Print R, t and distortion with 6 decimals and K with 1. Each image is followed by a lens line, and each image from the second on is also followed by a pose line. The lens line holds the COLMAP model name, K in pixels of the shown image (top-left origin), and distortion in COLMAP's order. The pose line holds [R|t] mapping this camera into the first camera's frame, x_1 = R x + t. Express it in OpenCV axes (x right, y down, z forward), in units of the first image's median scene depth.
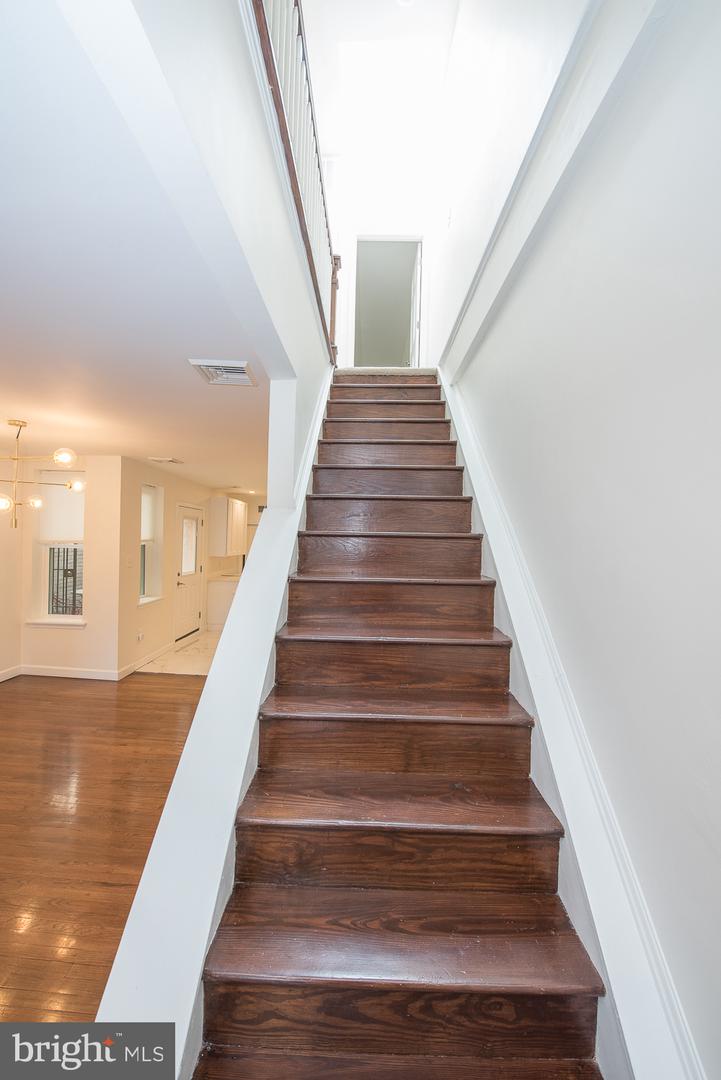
lens RADIAL K [[430.0, 0, 358.2], [0, 430.0, 539.6], [0, 0, 1]] dist [-0.019955, -0.000903]
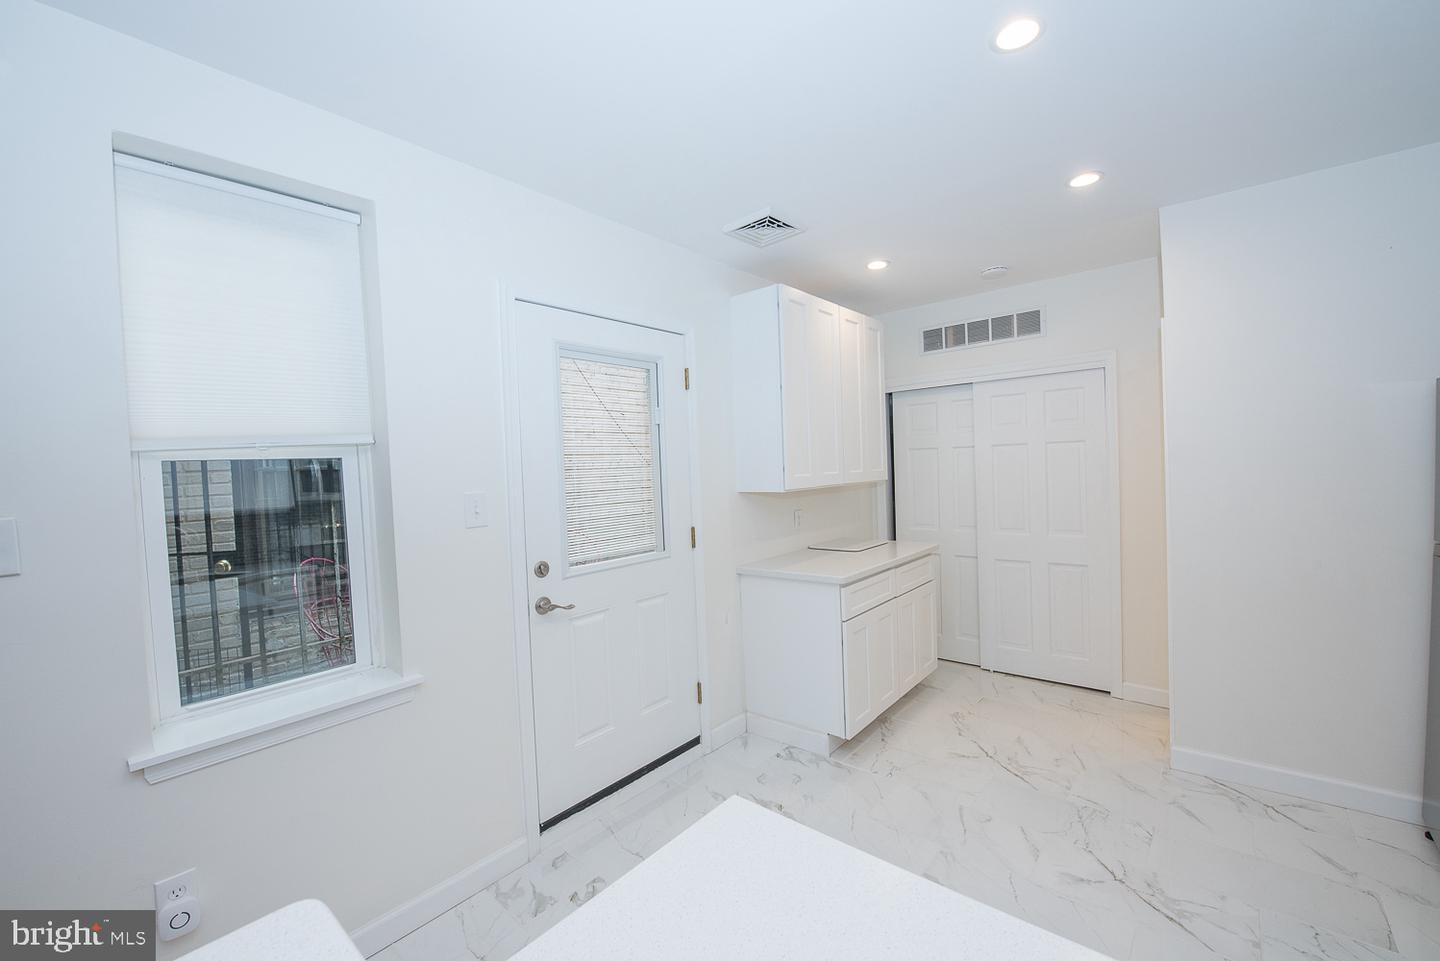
lens RADIAL K [[573.3, 0, 717.4], [0, 573.3, 479.9], [0, 0, 1]] dist [-0.019955, -0.000903]
pose [[0.768800, -0.029687, -0.638800, -0.101930], [0.052313, 0.998493, 0.016556, 0.021464], [0.637346, -0.046146, 0.769195, 0.707961]]
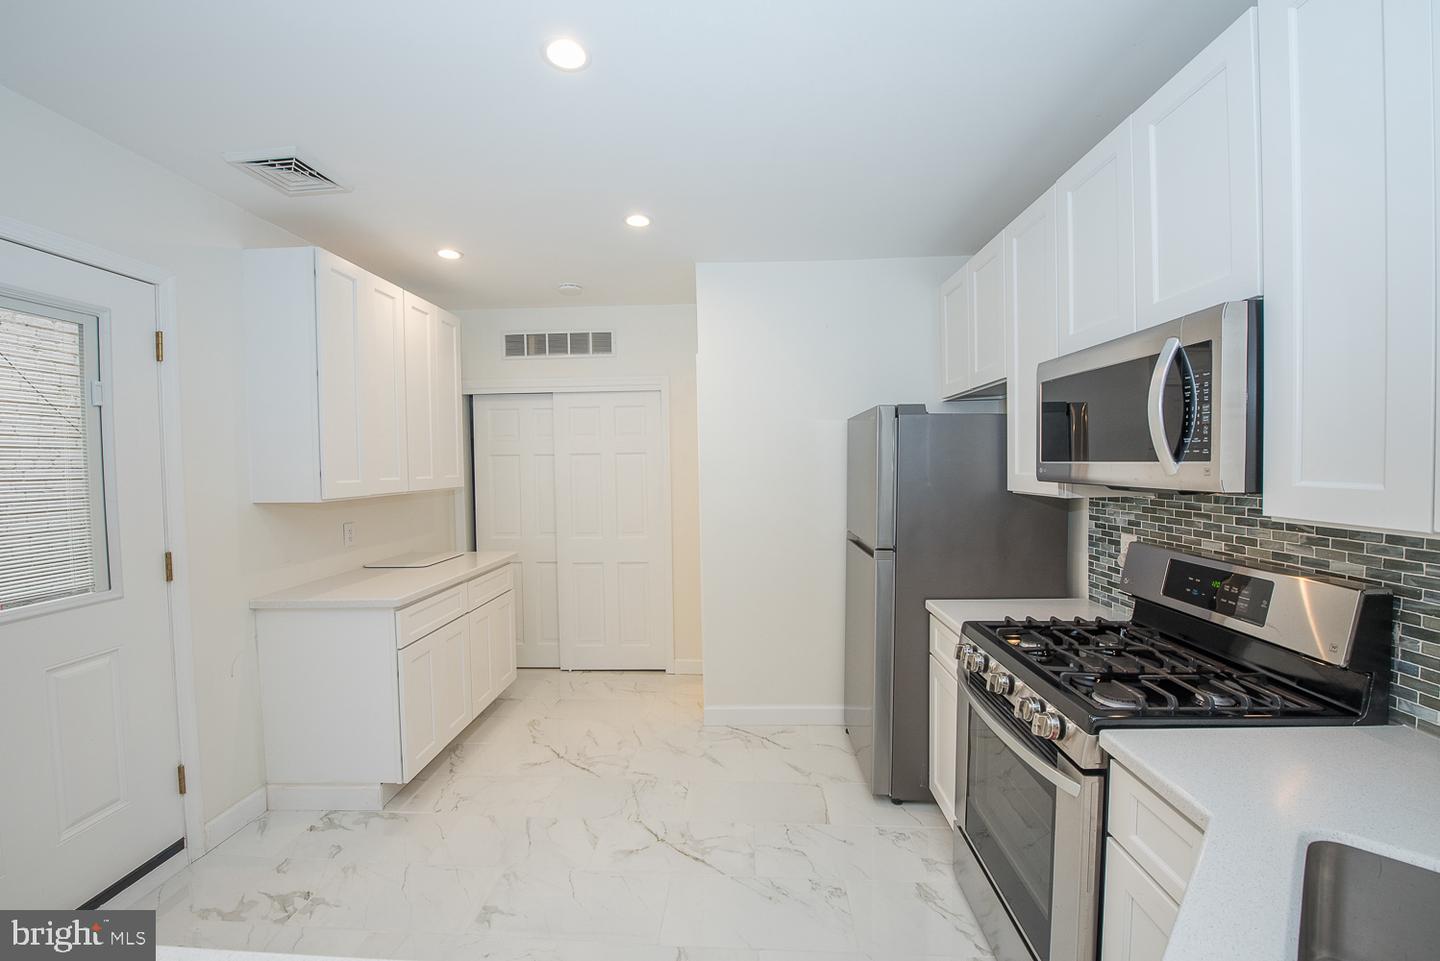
lens RADIAL K [[573.3, 0, 719.6], [0, 573.3, 477.2], [0, 0, 1]] dist [-0.019955, -0.000903]
pose [[0.999449, -0.028679, -0.016738, -0.088929], [0.029153, 0.999160, 0.028798, 0.022258], [0.015898, -0.029270, 0.999445, 0.725198]]
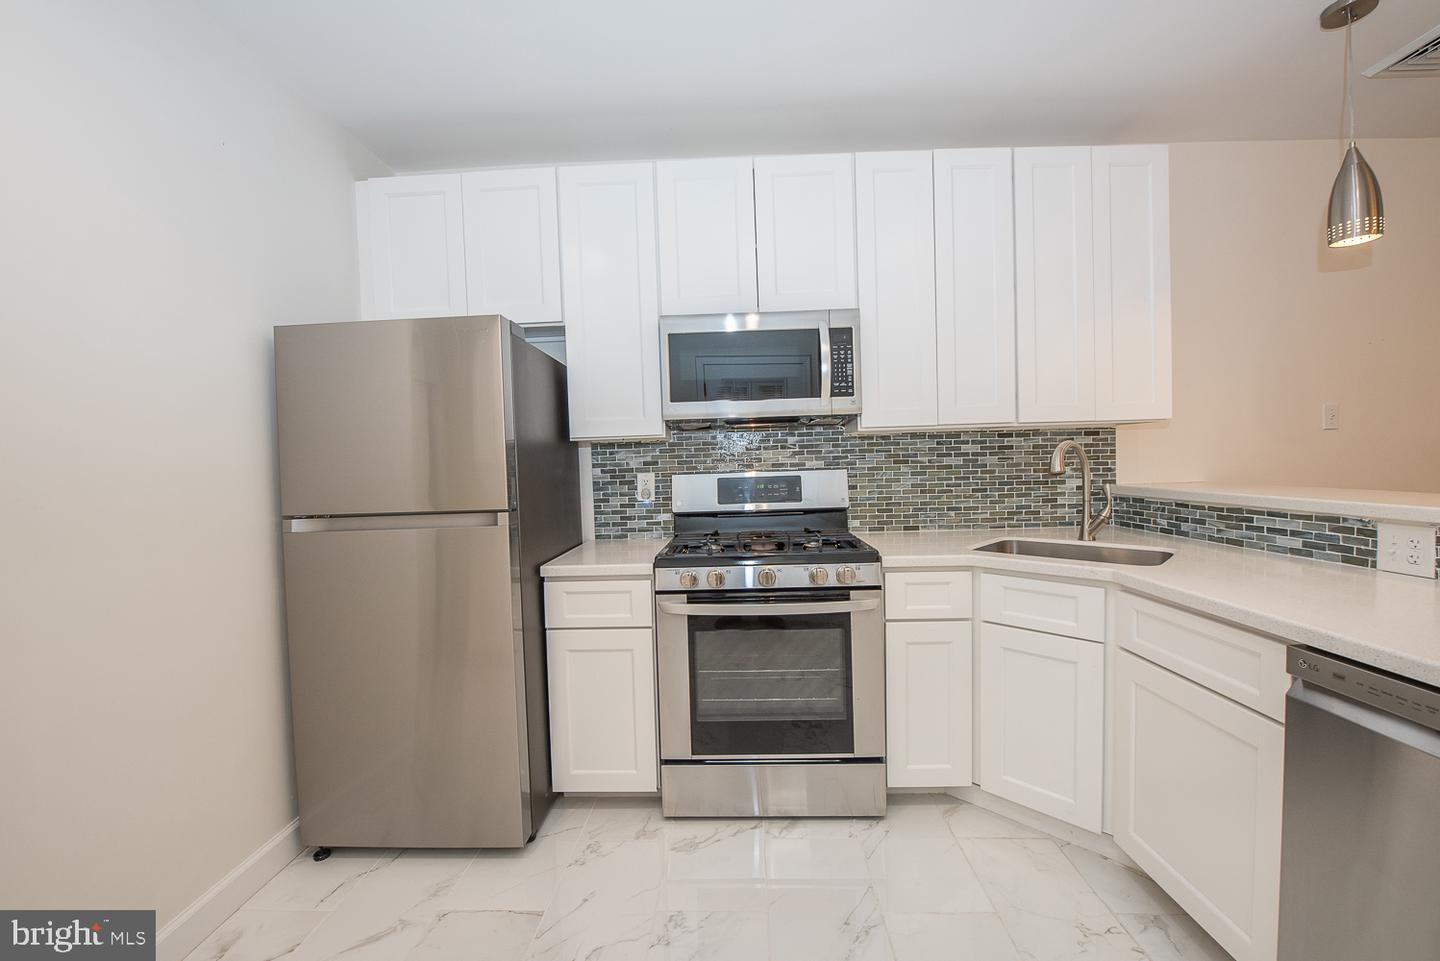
lens RADIAL K [[573.3, 0, 716.3], [0, 573.3, 480.0], [0, 0, 1]] dist [-0.019955, -0.000903]
pose [[0.000172, -0.041990, 0.999118, -0.258435], [0.027639, 0.998737, 0.041969, 0.058272], [-0.999618, 0.027608, 0.001332, 0.985888]]
